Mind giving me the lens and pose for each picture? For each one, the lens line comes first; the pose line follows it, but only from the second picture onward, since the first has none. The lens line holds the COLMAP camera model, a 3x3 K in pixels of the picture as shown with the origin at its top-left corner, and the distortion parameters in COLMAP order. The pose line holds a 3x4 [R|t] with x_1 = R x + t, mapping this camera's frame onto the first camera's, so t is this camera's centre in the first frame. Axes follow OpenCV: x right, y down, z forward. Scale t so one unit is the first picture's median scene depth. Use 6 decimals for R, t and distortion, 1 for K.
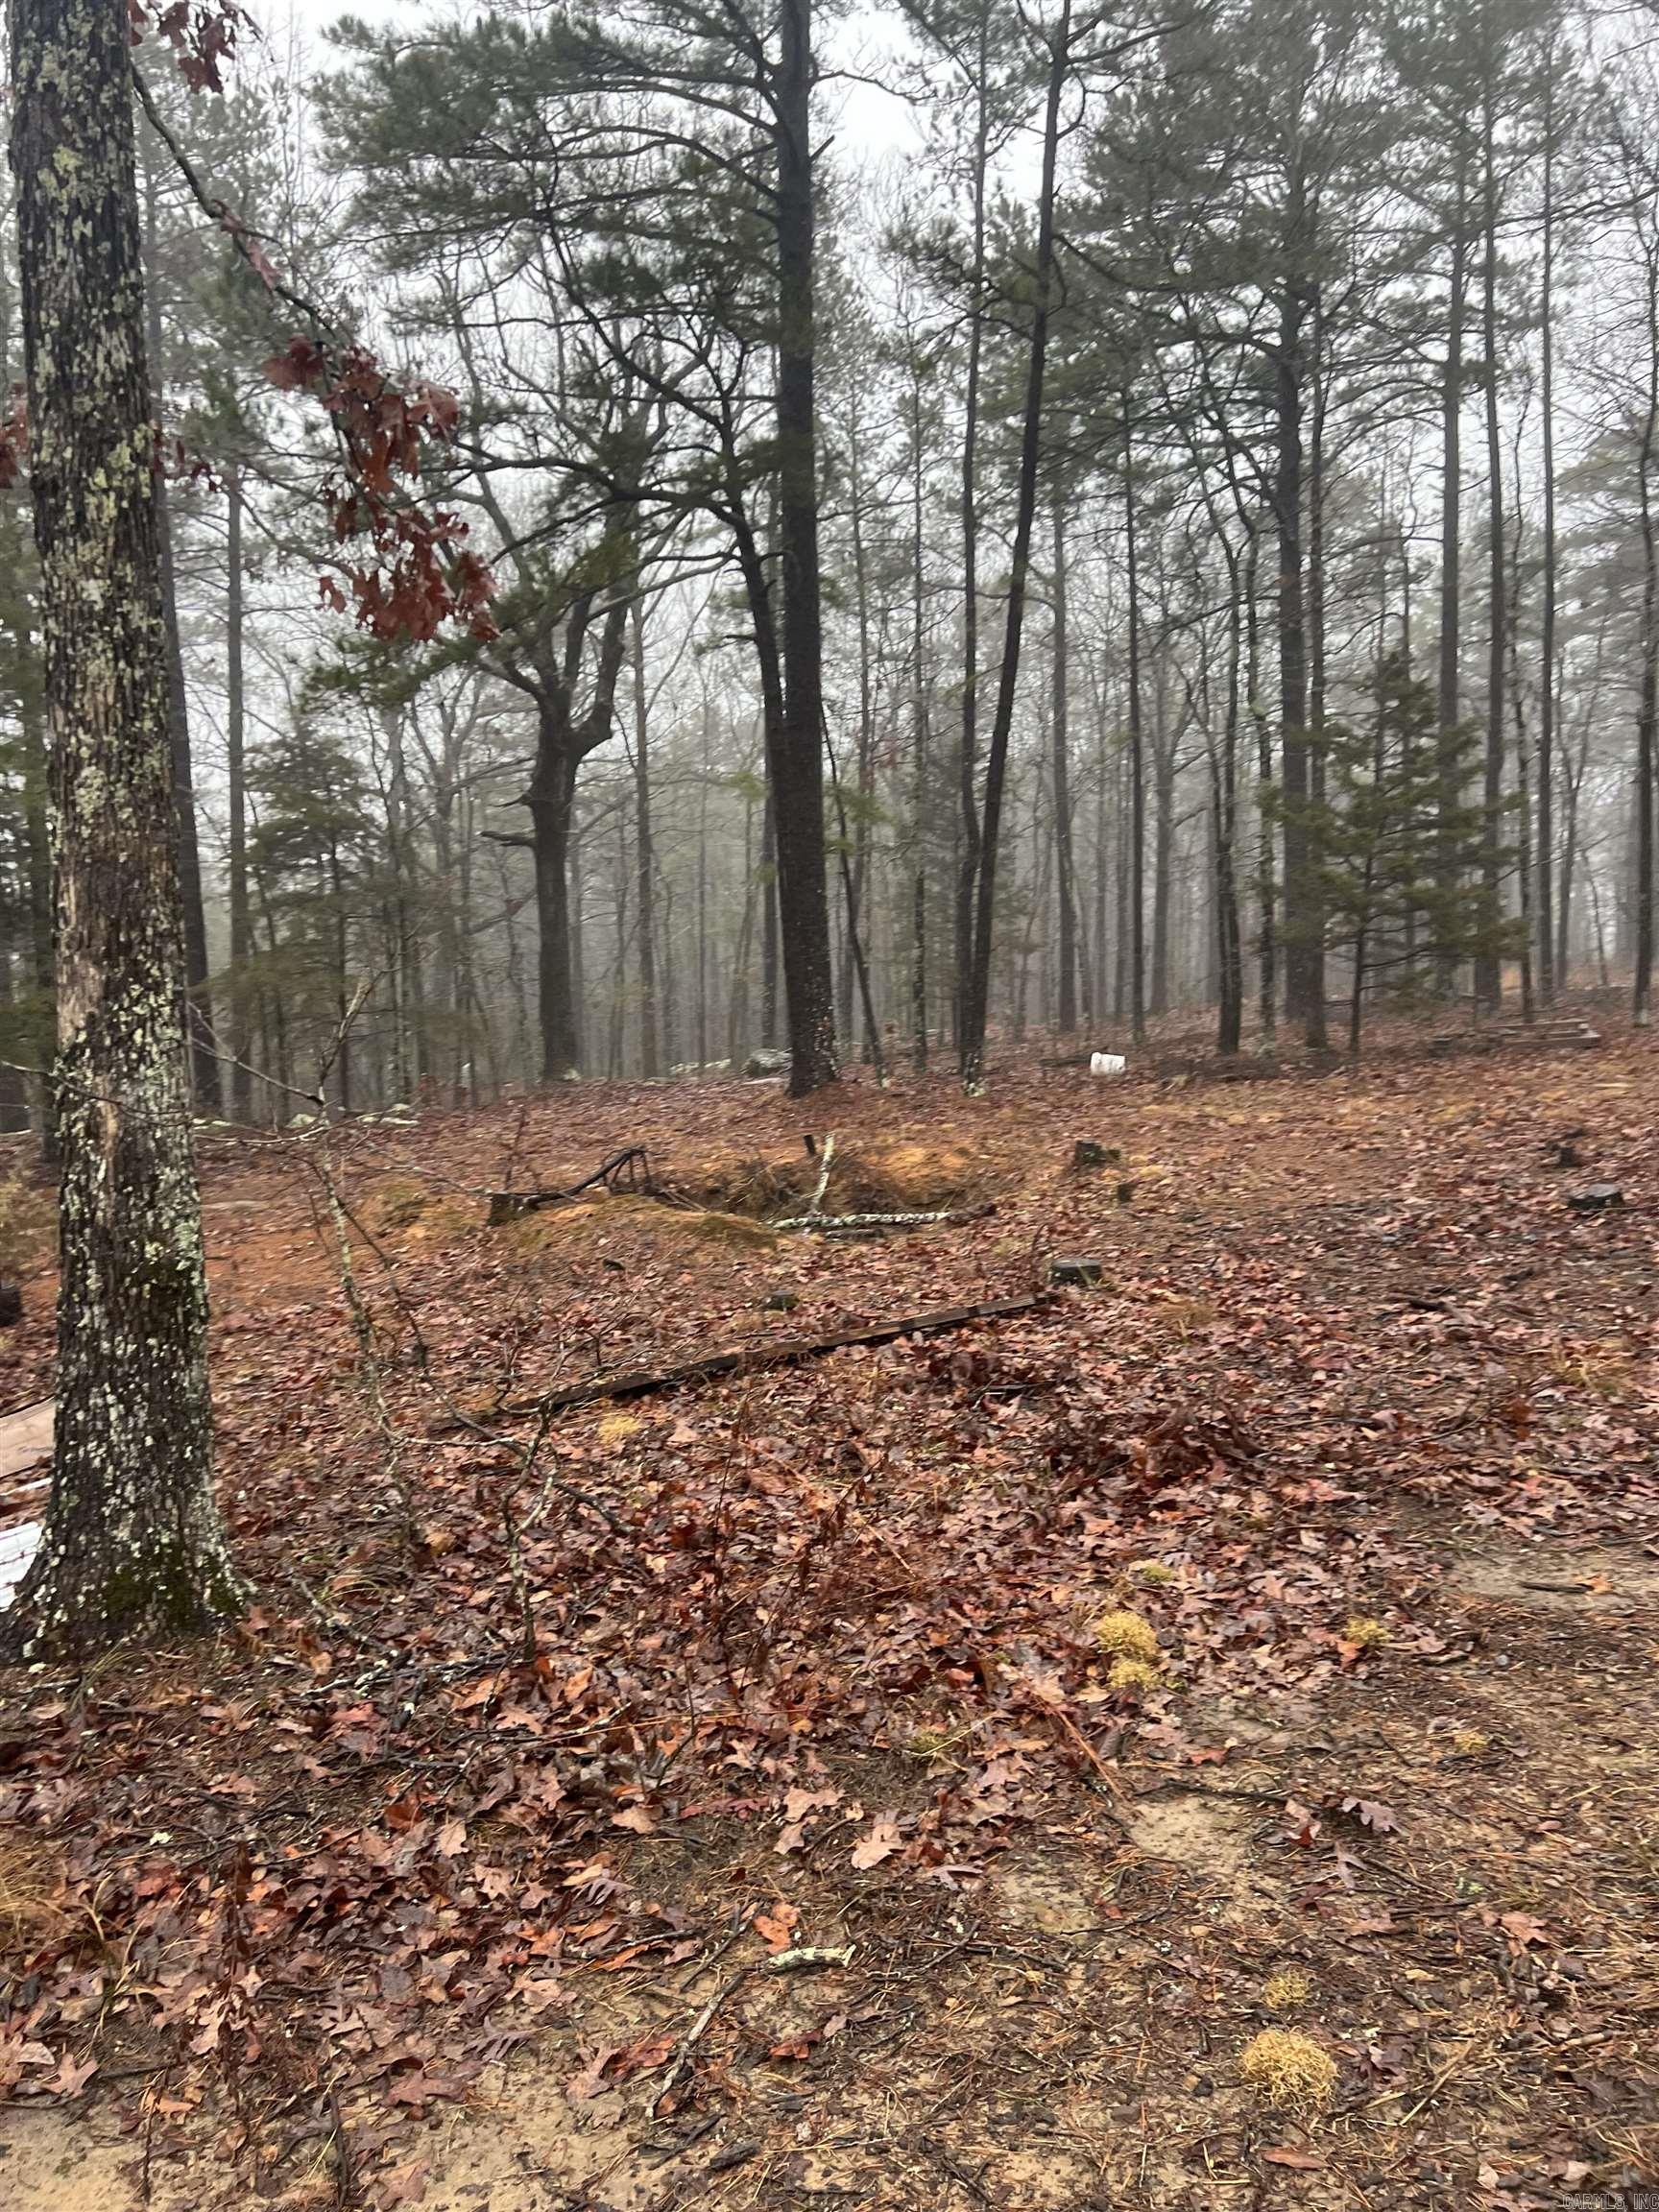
lens RADIAL K [[1648.2, 0, 817.4], [0, 1648.2, 1126.5], [0, 0, 1]] dist [0.034327, -0.050957]
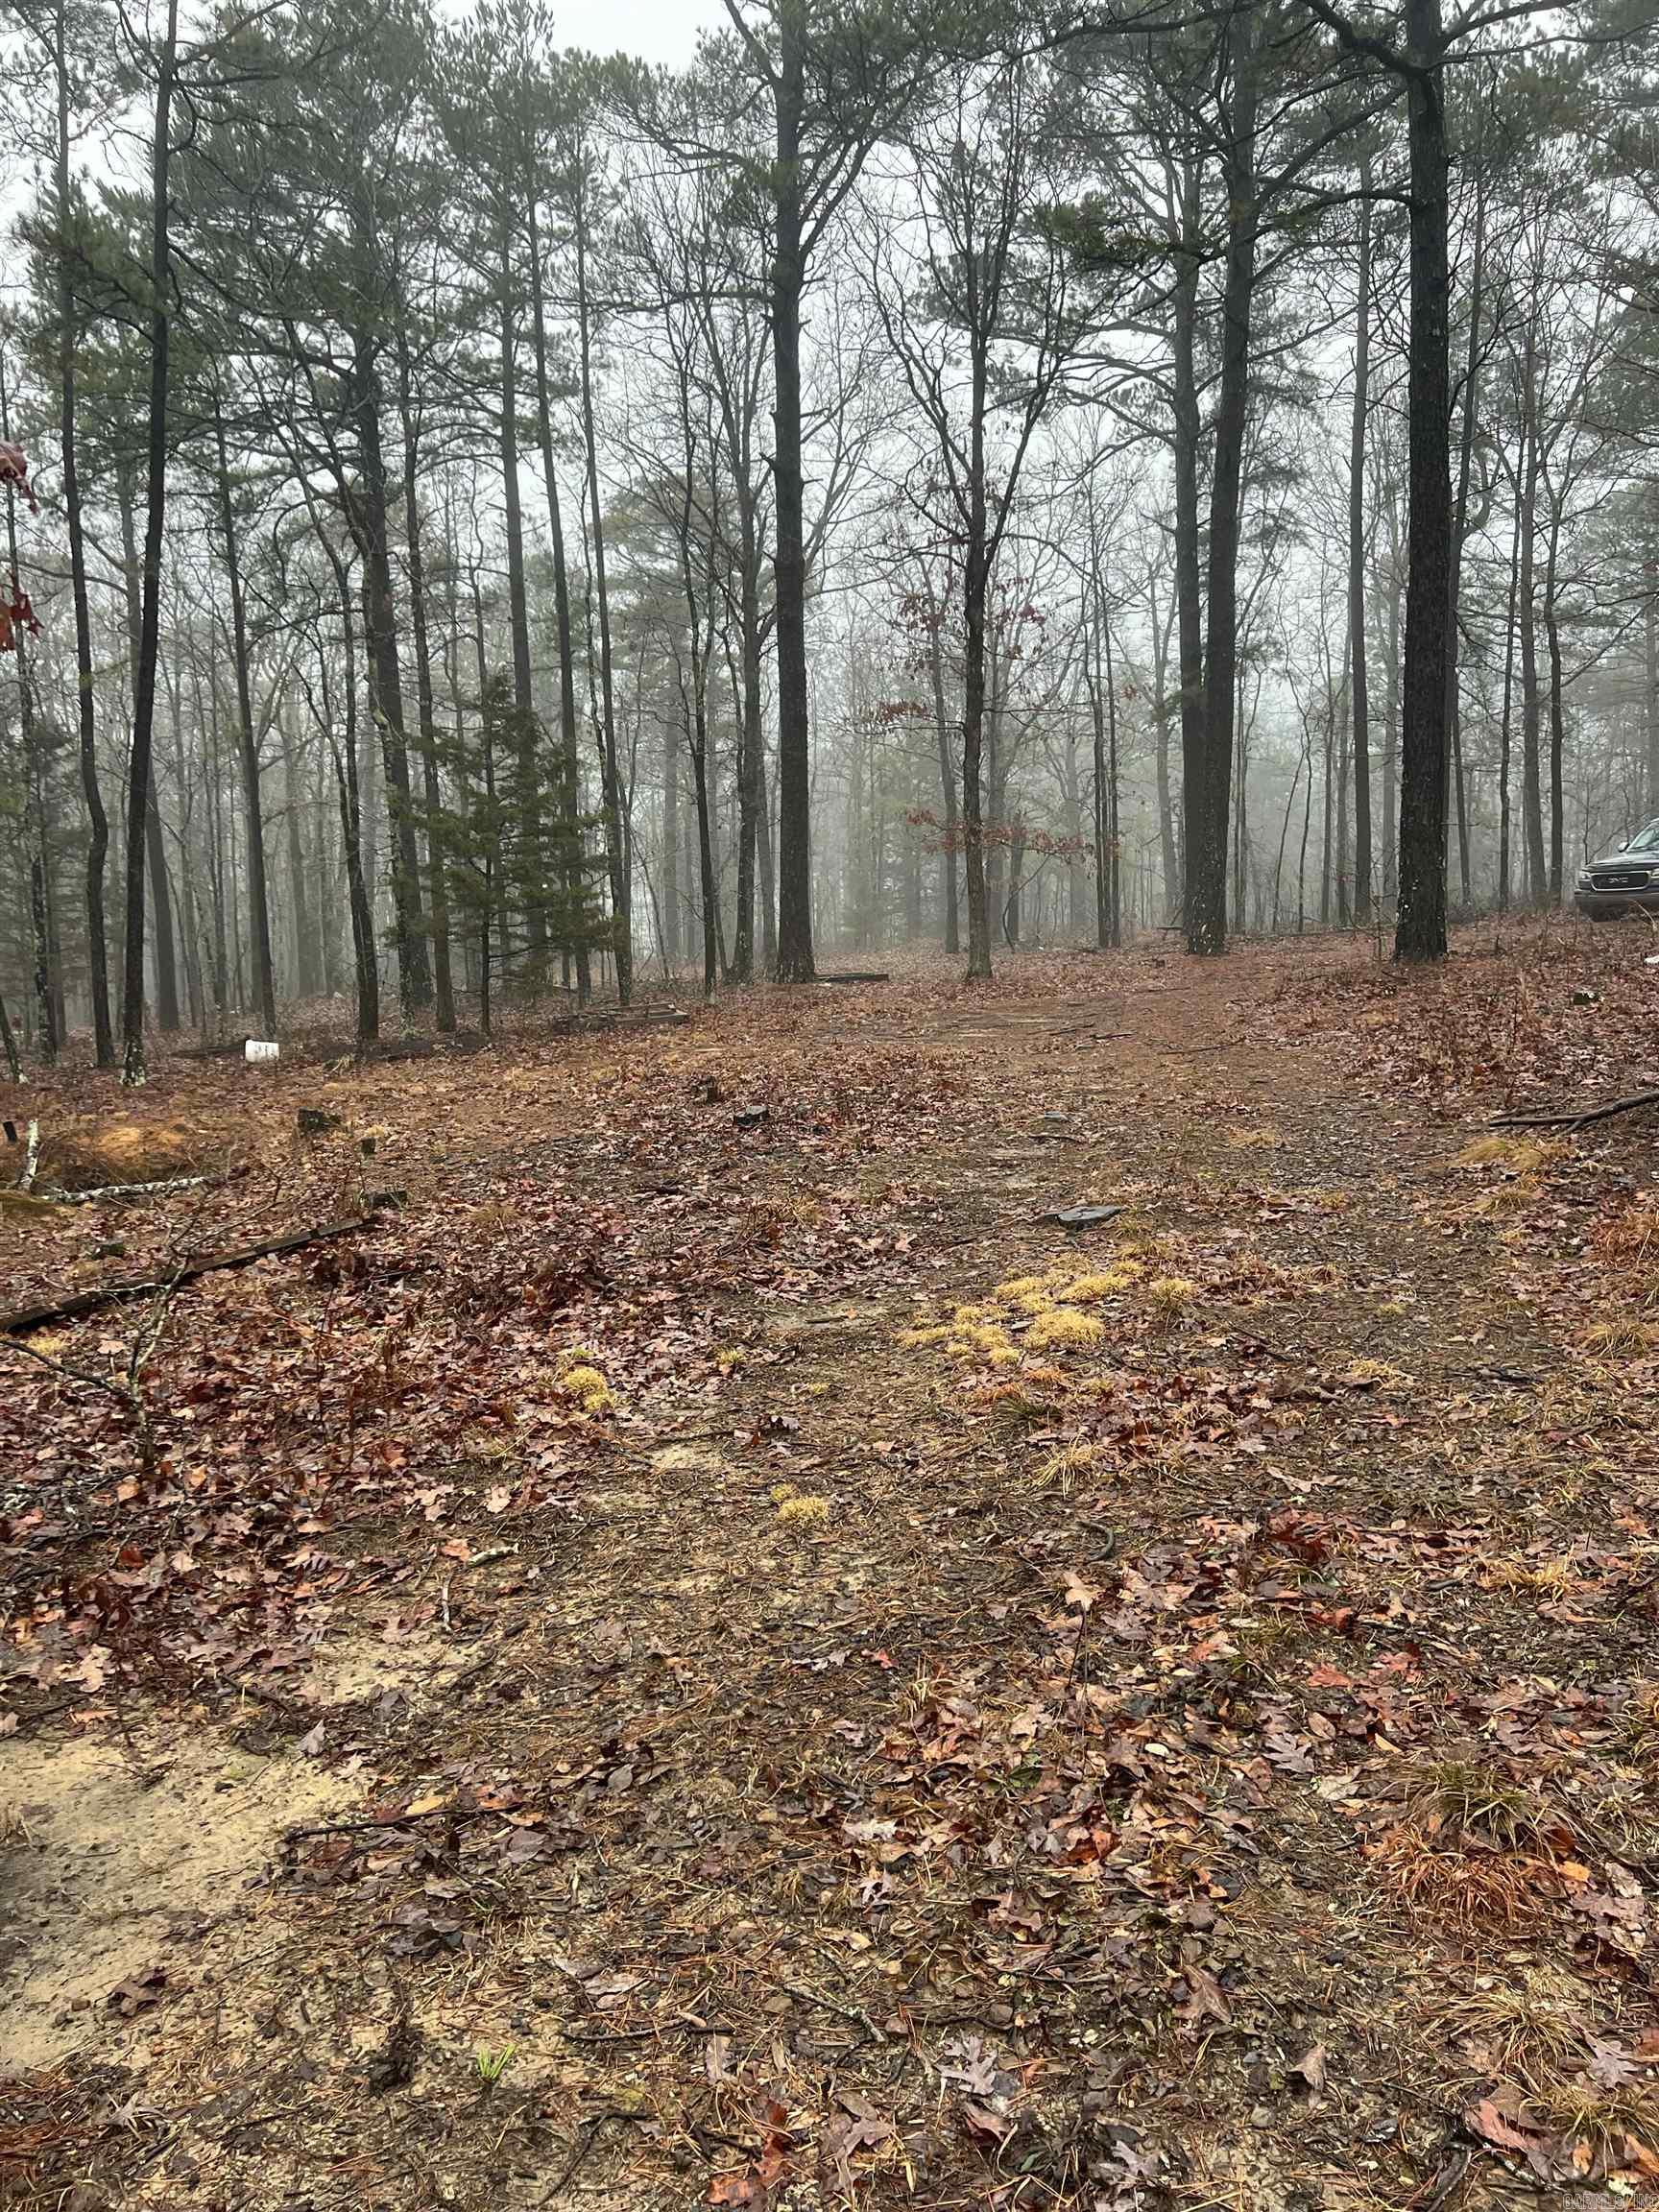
lens RADIAL K [[1648.2, 0, 839.3], [0, 1648.2, 1101.2], [0, 0, 1]] dist [0.034327, -0.050957]
pose [[0.844306, -0.052570, 0.533277, -0.116508], [0.061175, 0.998126, 0.001540, 0.022107], [-0.532358, 0.031323, 0.845939, -0.105878]]
